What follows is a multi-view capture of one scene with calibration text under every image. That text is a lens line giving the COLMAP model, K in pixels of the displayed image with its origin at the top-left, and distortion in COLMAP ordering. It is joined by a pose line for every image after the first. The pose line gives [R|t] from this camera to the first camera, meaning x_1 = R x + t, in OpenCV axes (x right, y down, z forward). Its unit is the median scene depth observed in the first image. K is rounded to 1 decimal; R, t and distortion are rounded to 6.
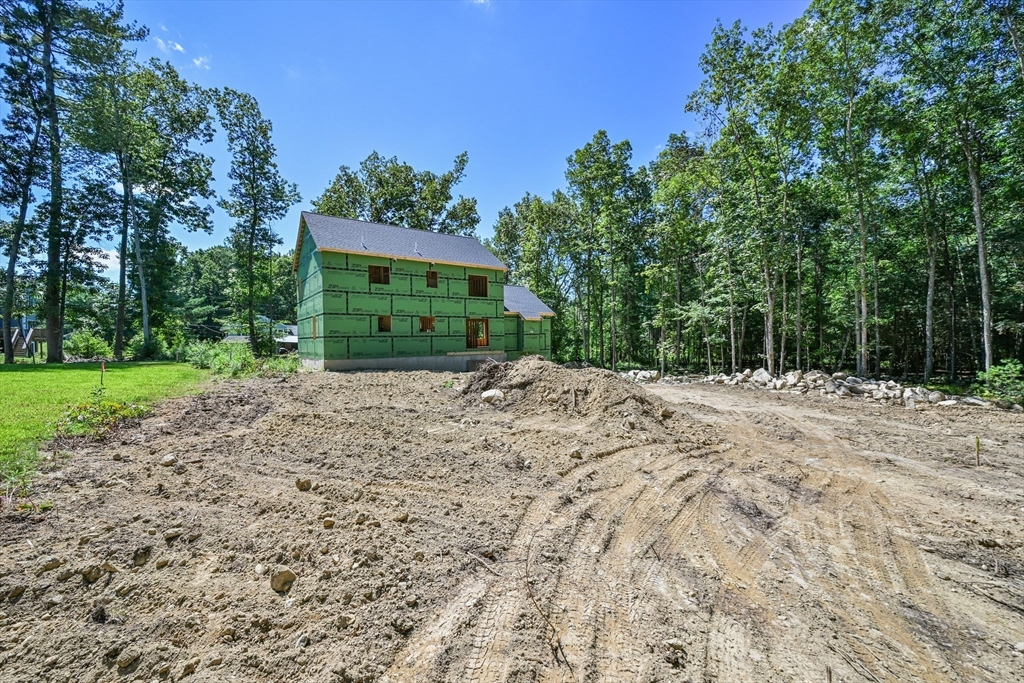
lens RADIAL K [[416.6, 0, 512.8], [0, 416.6, 338.0], [0, 0, 1]] dist [0.001055, -0.000071]
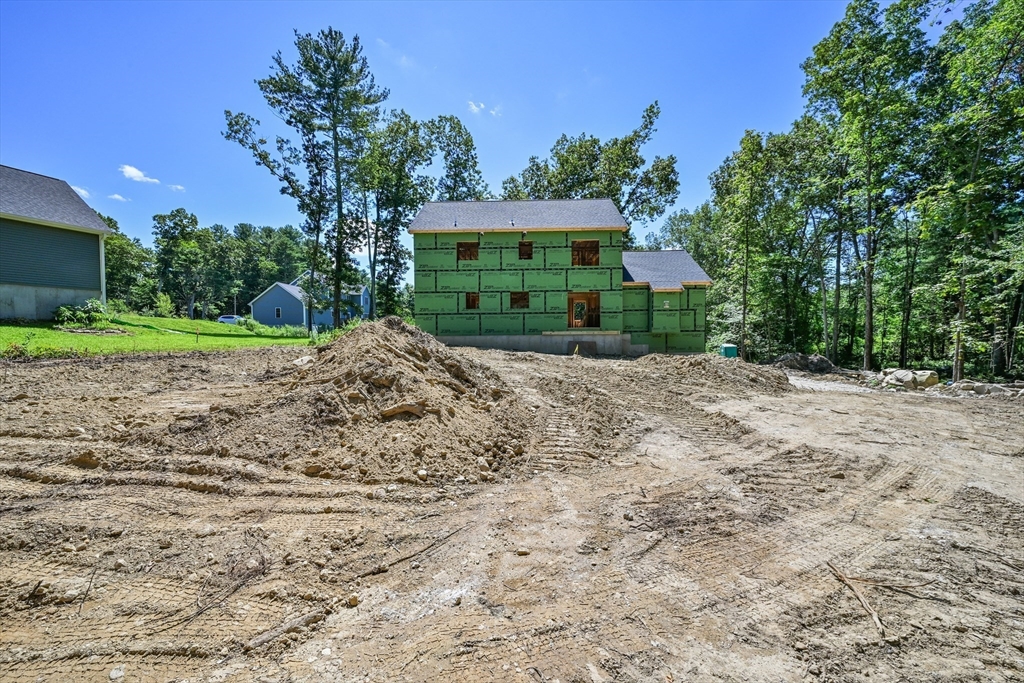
lens RADIAL K [[416.6, 0, 511.9], [0, 416.6, 342.8], [0, 0, 1]] dist [0.001055, -0.000071]
pose [[0.782812, 0.016556, -0.622037, 0.325667], [-0.002071, 0.999710, 0.024002, 0.035696], [0.622254, -0.017501, 0.782620, 0.254693]]
